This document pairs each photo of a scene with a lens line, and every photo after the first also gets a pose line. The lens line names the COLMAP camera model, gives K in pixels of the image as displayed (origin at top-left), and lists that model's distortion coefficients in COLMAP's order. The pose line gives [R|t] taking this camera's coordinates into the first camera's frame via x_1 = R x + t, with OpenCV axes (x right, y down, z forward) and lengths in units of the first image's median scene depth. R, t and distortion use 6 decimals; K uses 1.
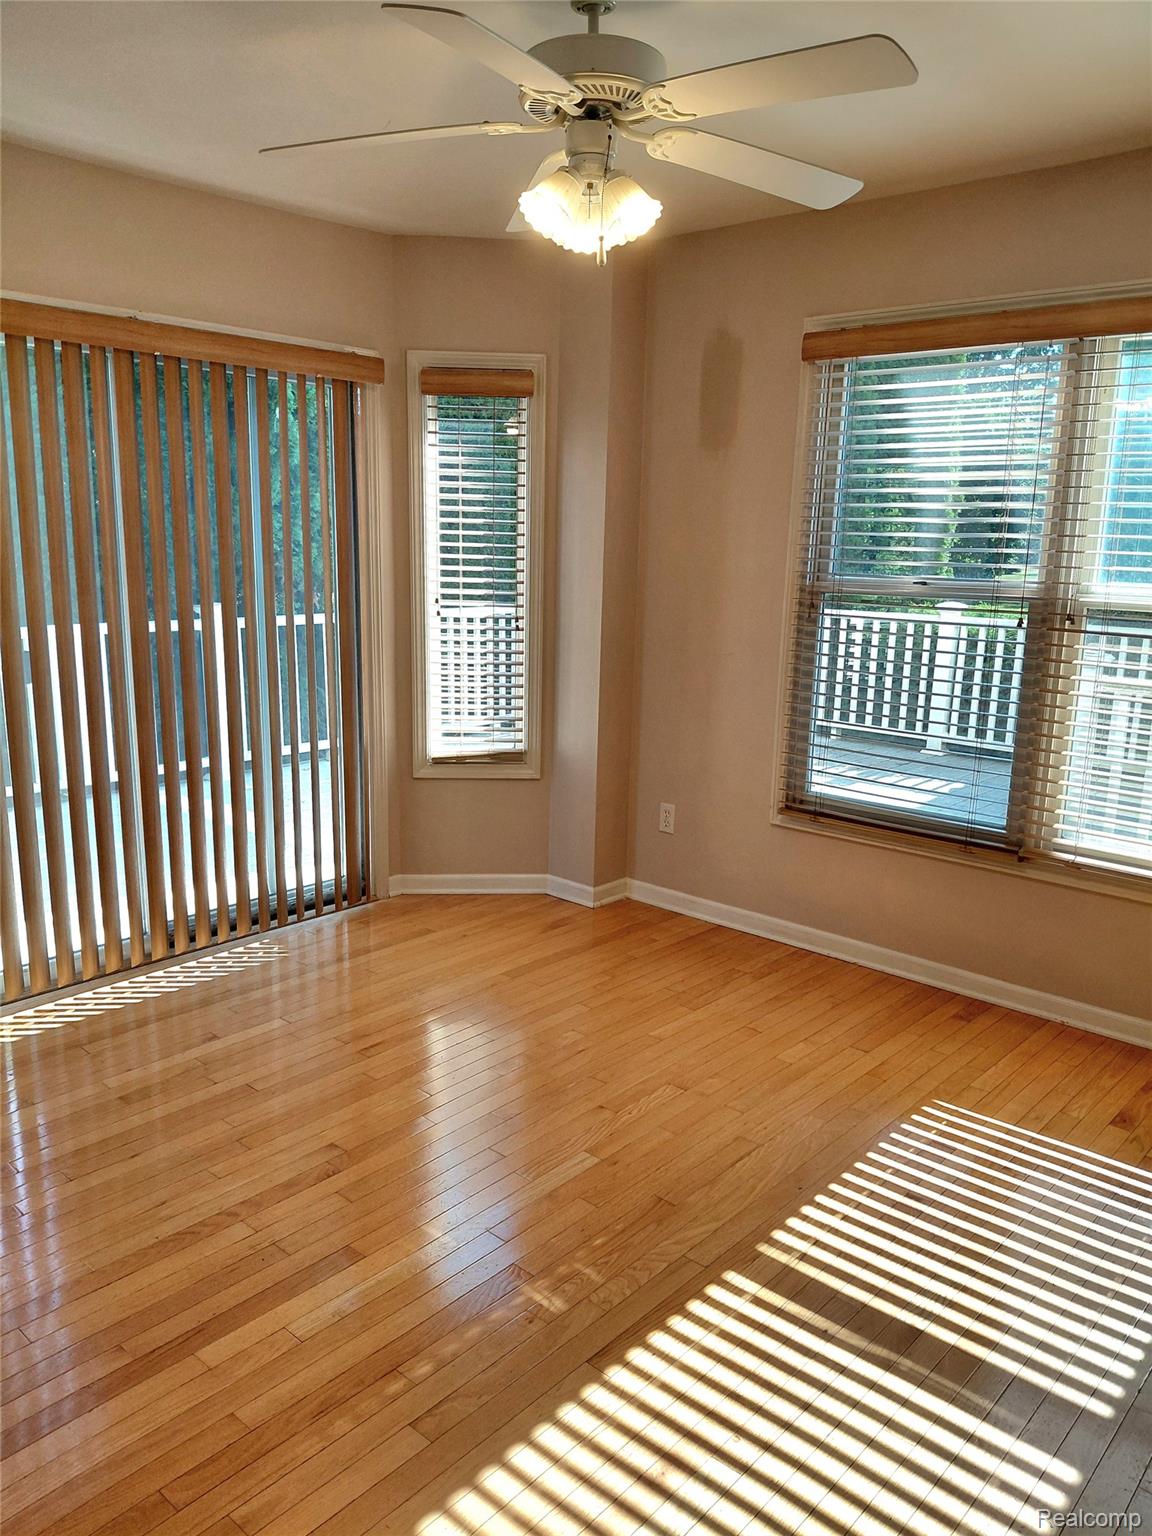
lens RADIAL K [[1144.9, 0, 575.8], [0, 1144.9, 798.9], [0, 0, 1]] dist [0.007149, -0.020563]
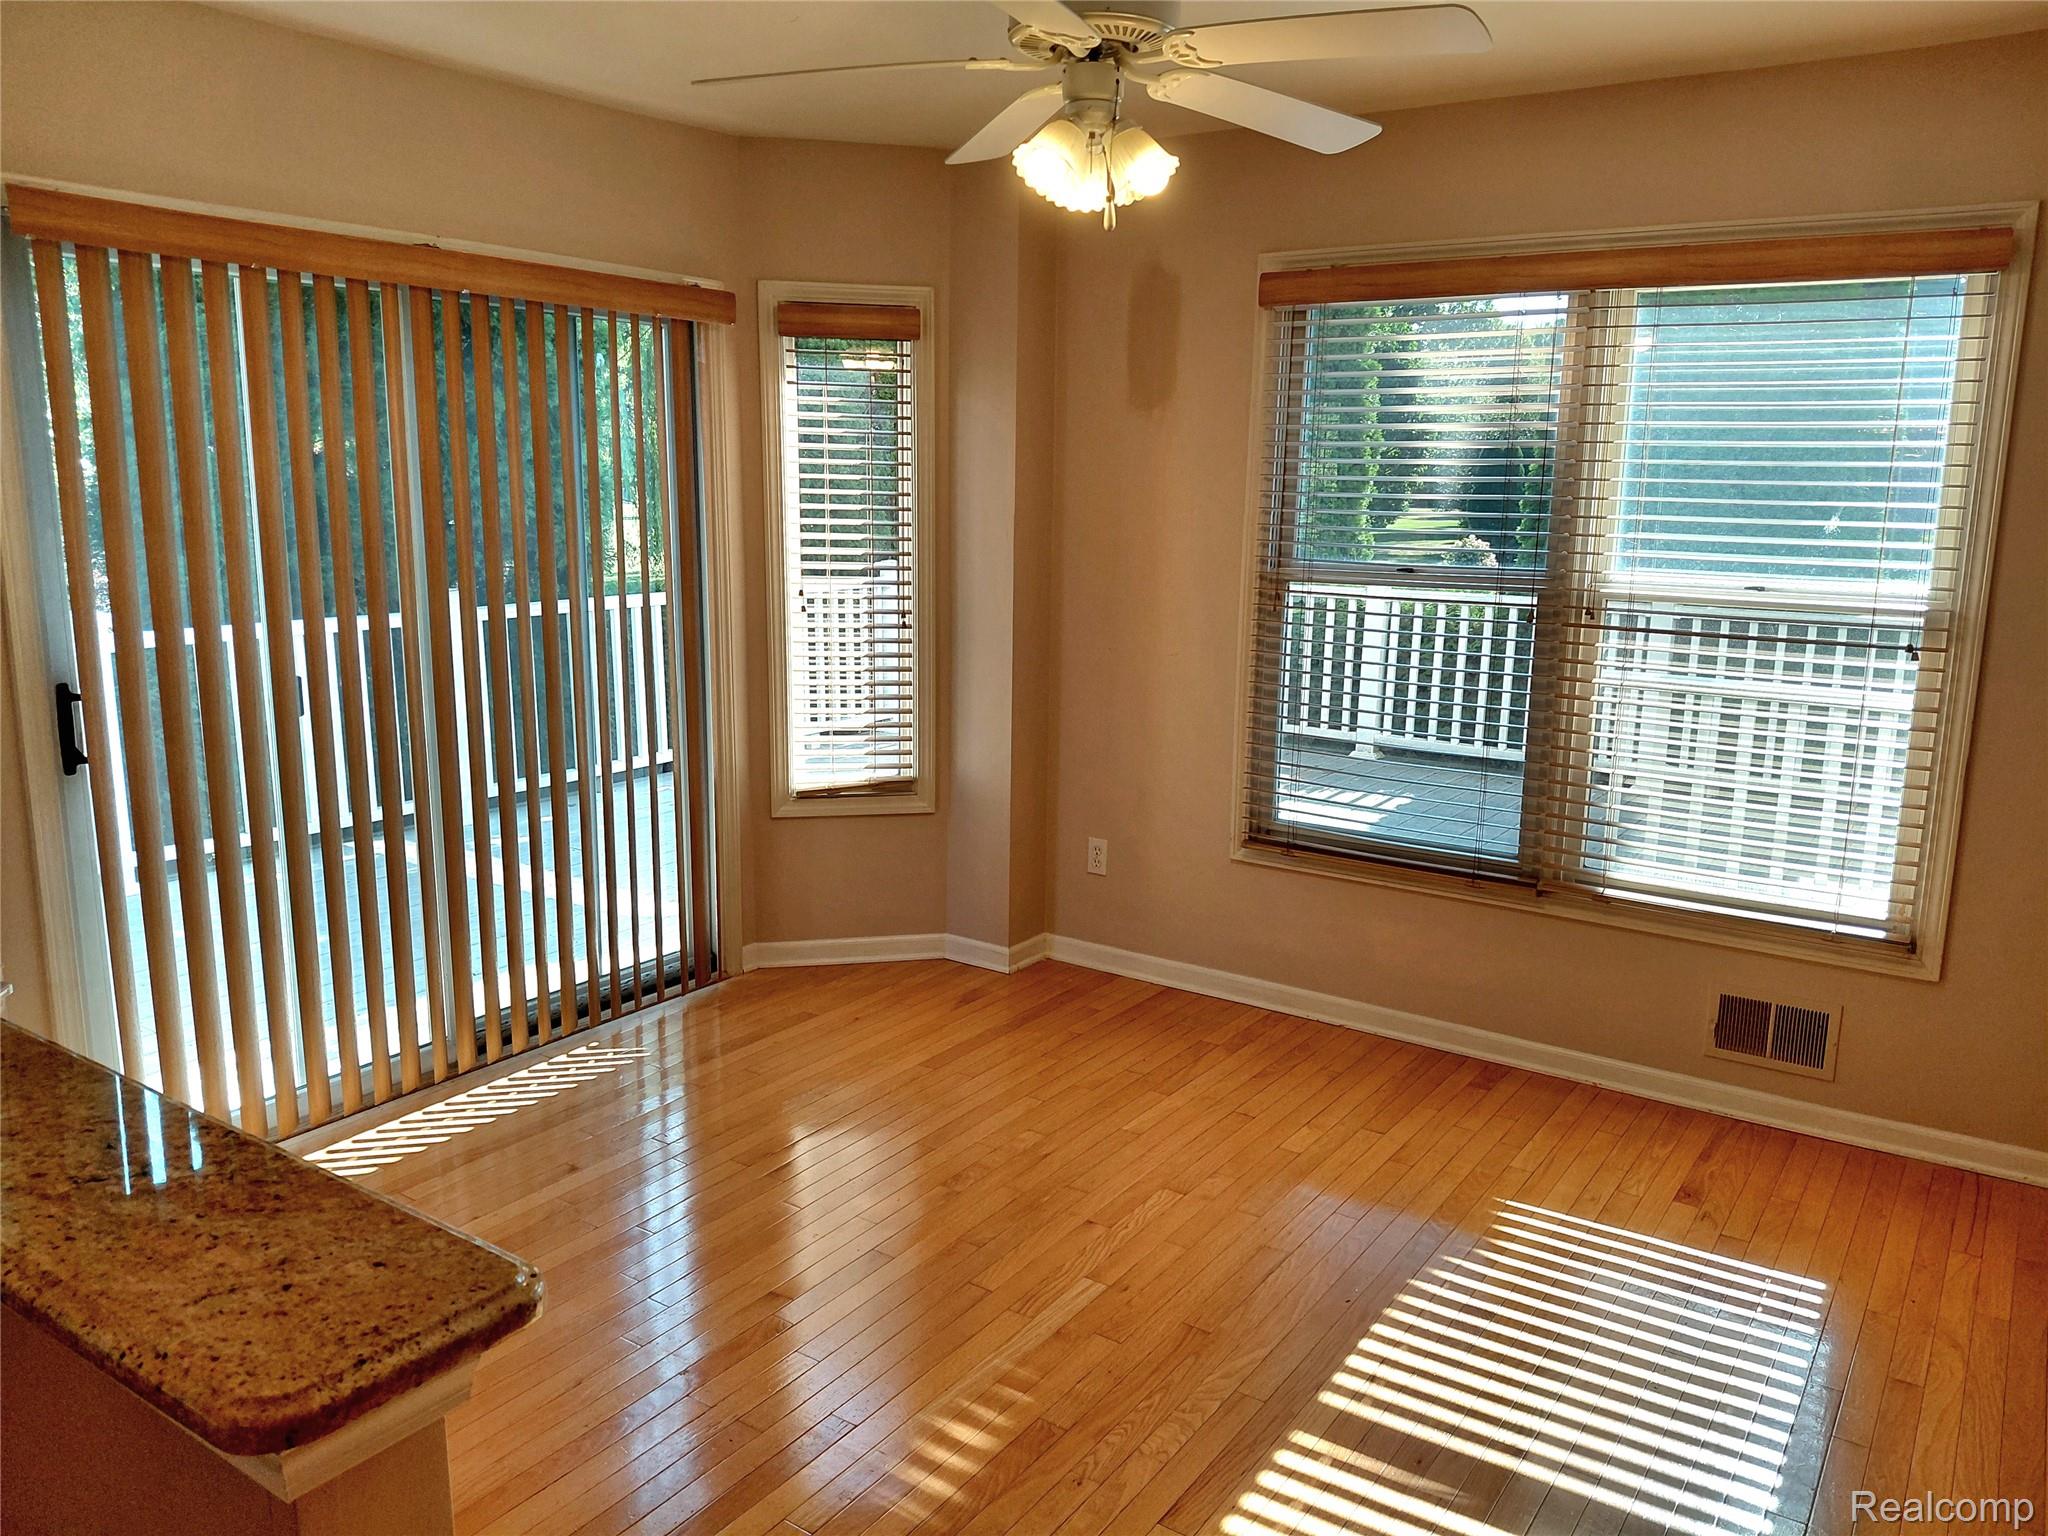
lens RADIAL K [[1526.6, 0, 1024.2], [0, 1526.6, 770.7], [0, 0, 1]] dist [0.007149, -0.020563]
pose [[0.990861, -0.031526, 0.131154, -0.125236], [0.035135, 0.999062, -0.025297, -0.021383], [-0.130233, 0.029674, 0.991039, -0.067183]]
